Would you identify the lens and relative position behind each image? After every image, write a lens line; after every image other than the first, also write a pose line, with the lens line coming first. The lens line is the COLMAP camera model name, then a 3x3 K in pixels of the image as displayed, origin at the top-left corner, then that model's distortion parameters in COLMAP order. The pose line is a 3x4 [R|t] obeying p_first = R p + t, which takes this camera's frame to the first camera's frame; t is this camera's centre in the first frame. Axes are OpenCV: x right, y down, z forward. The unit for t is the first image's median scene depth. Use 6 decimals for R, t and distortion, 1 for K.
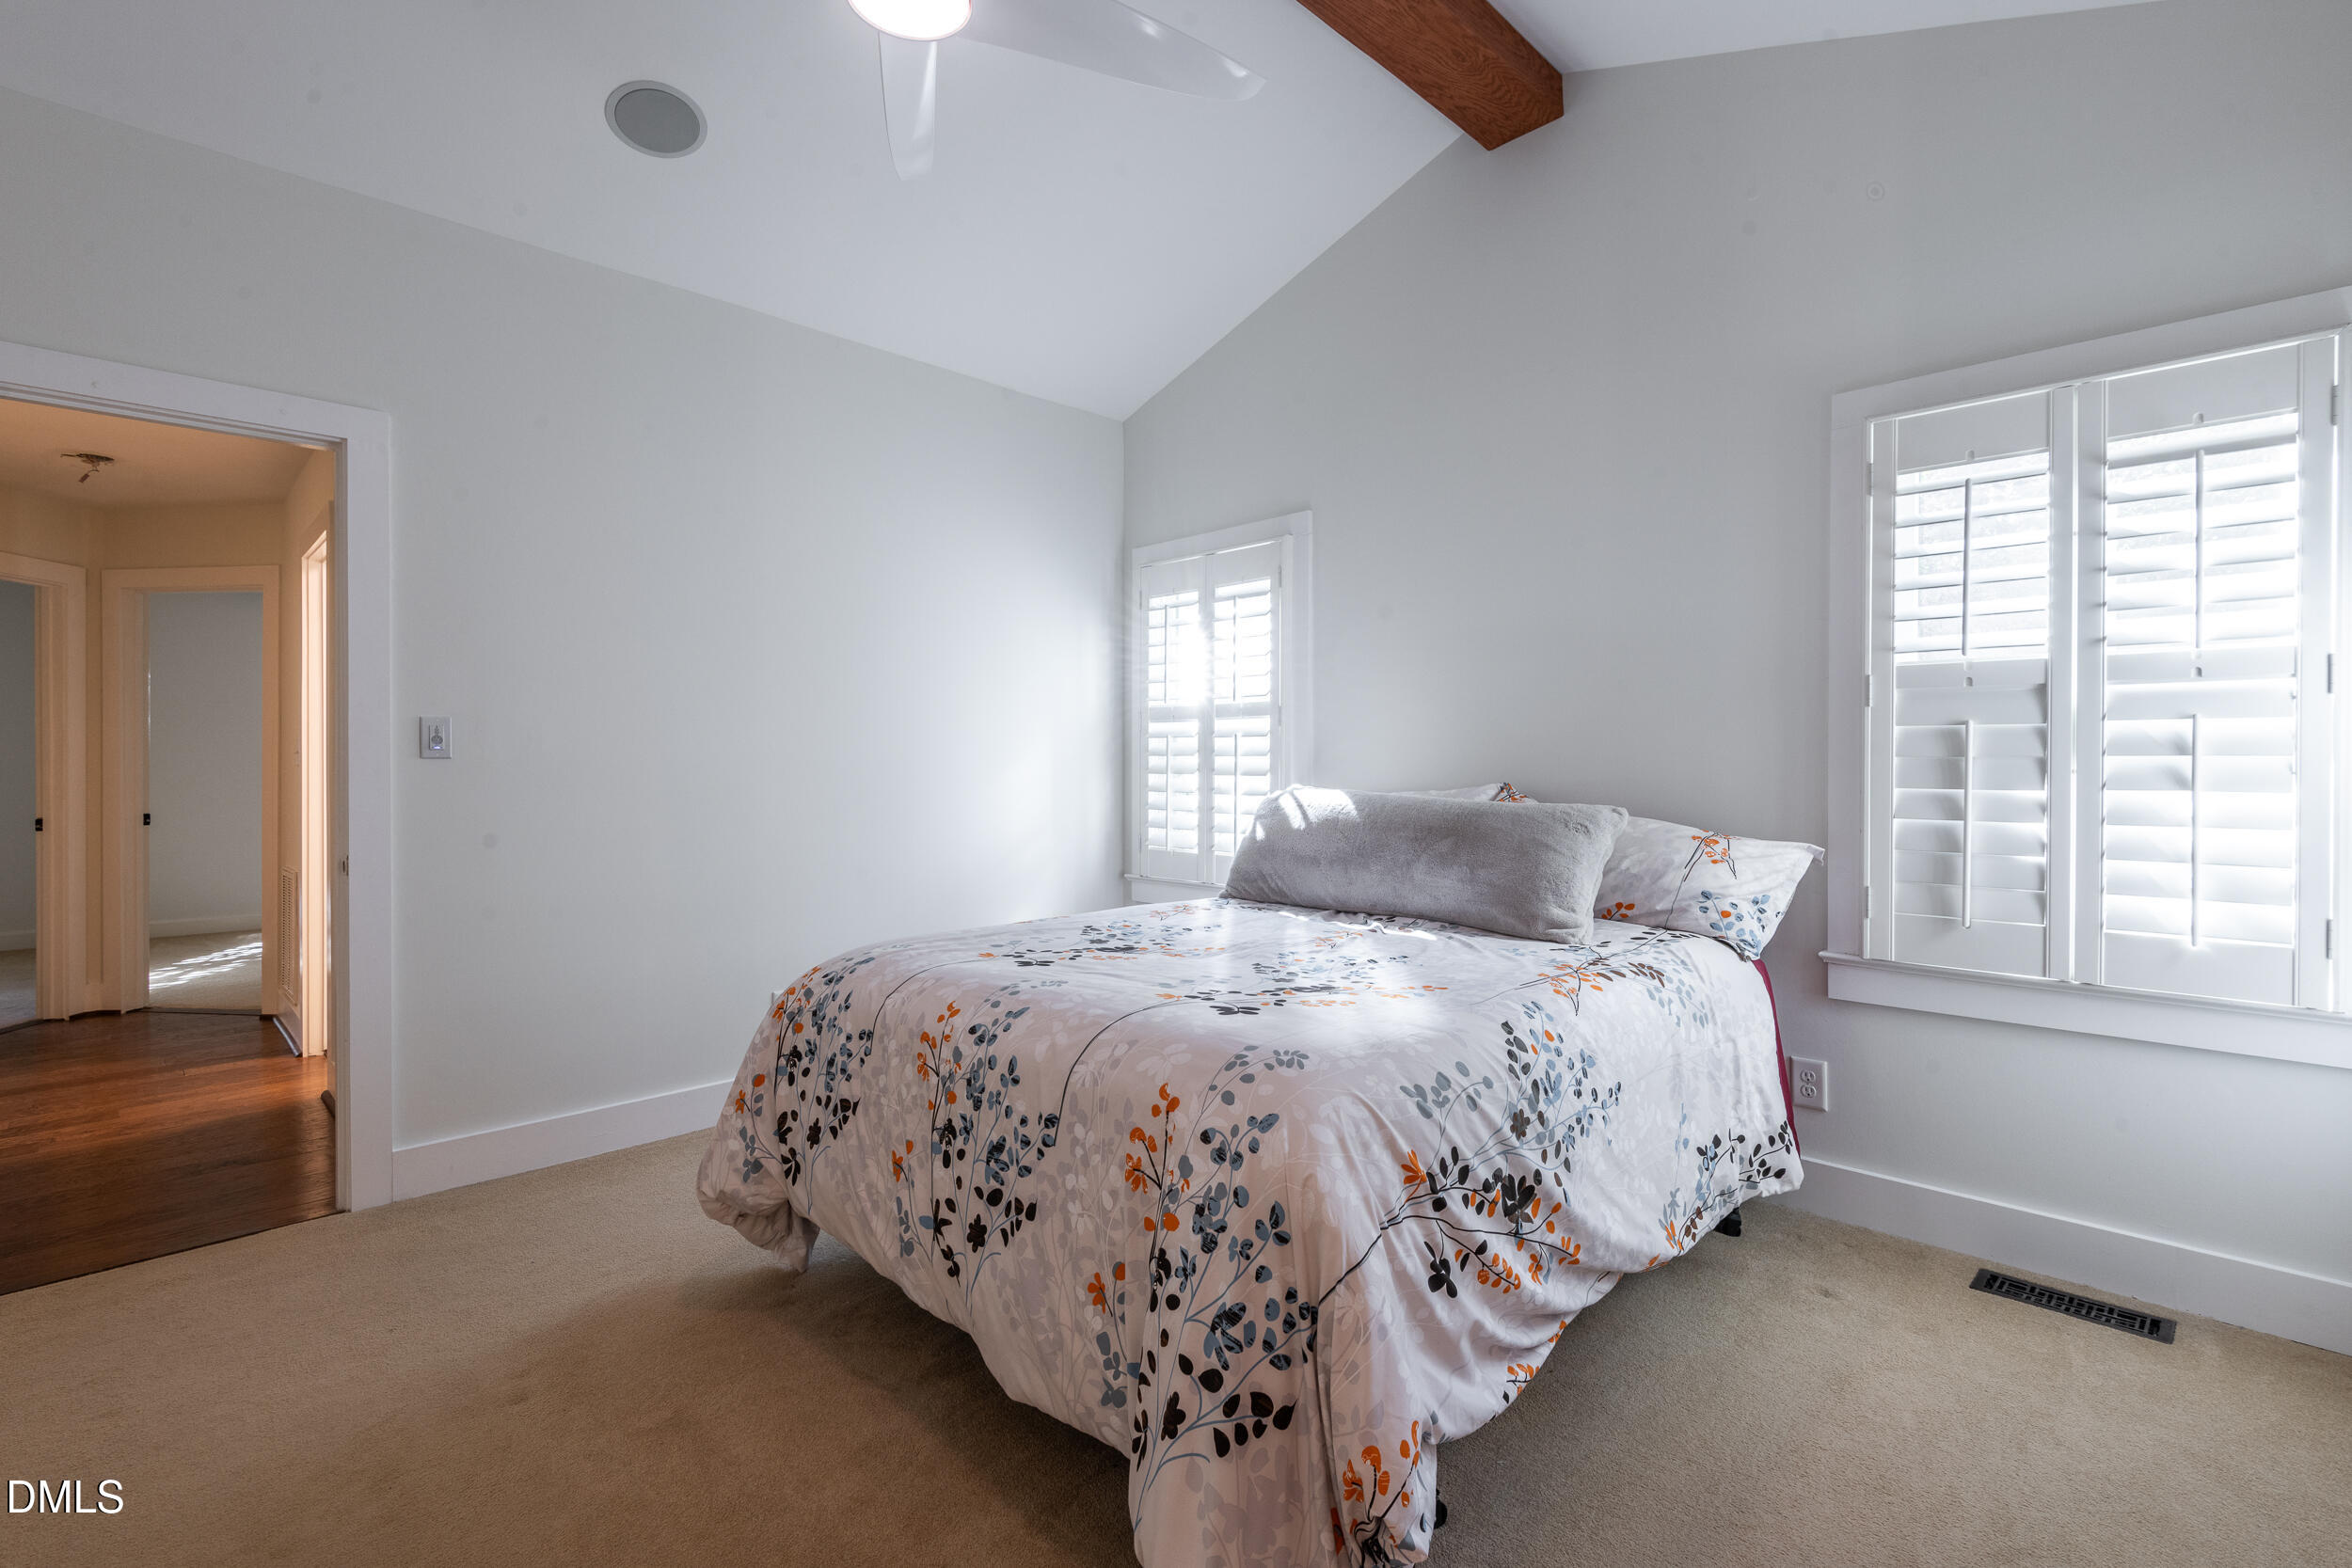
lens RADIAL K [[1089.4, 0, 1187.6], [0, 1089.4, 773.6], [0, 0, 1]] dist [0.031756, -0.012874]
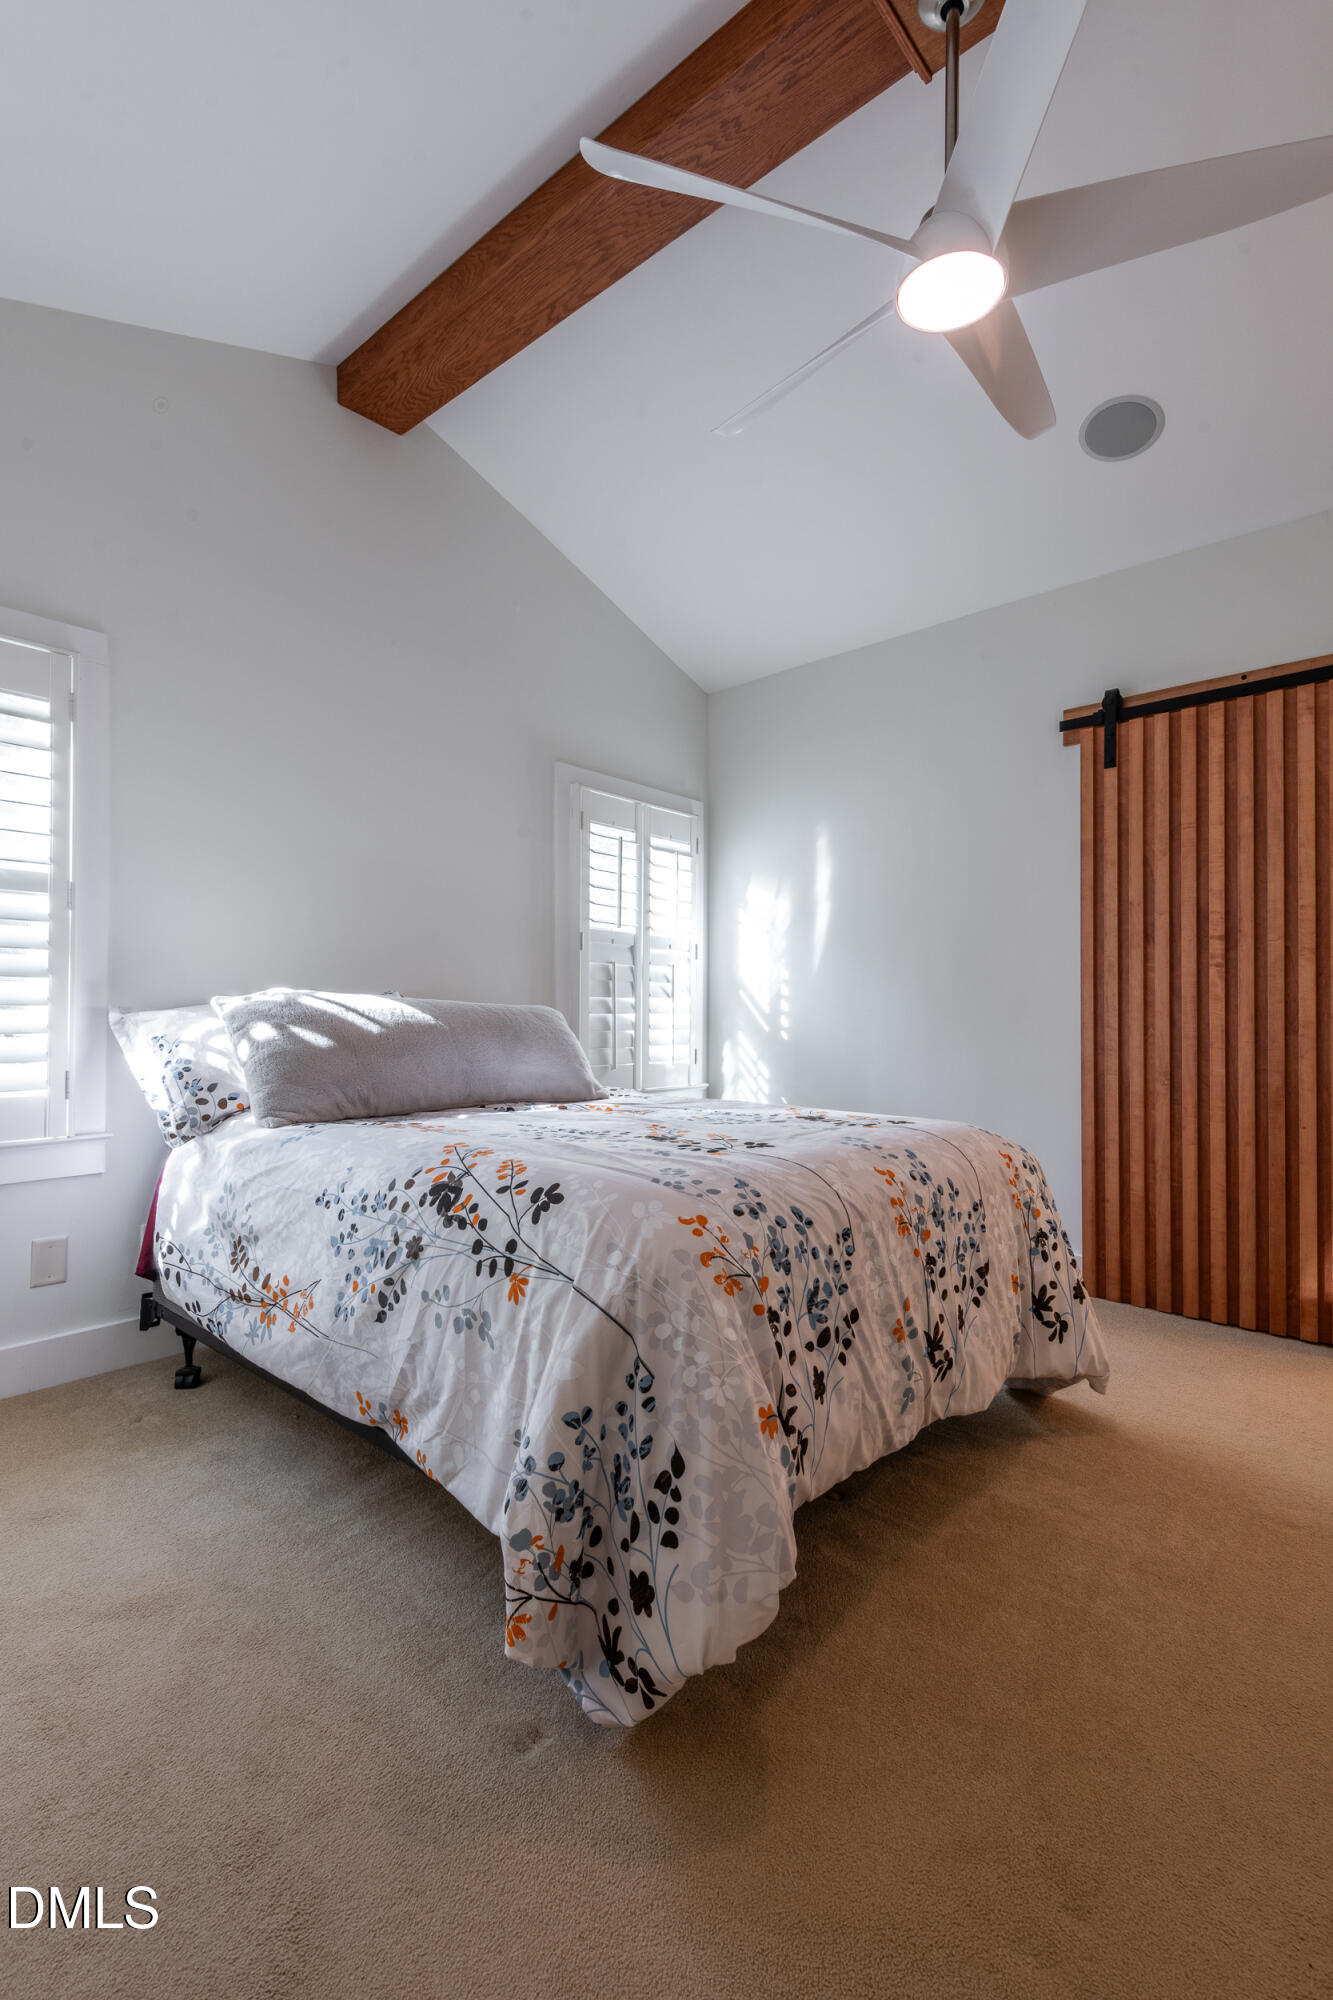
lens RADIAL K [[926.4, 0, 672.6], [0, 926.4, 1010.5], [0, 0, 1]] dist [0.031756, -0.012874]
pose [[-0.075753, 0.003708, 0.997120, -0.886701], [0.002330, 0.999991, -0.003542, 0.041643], [-0.997124, 0.002055, -0.075761, 0.998772]]
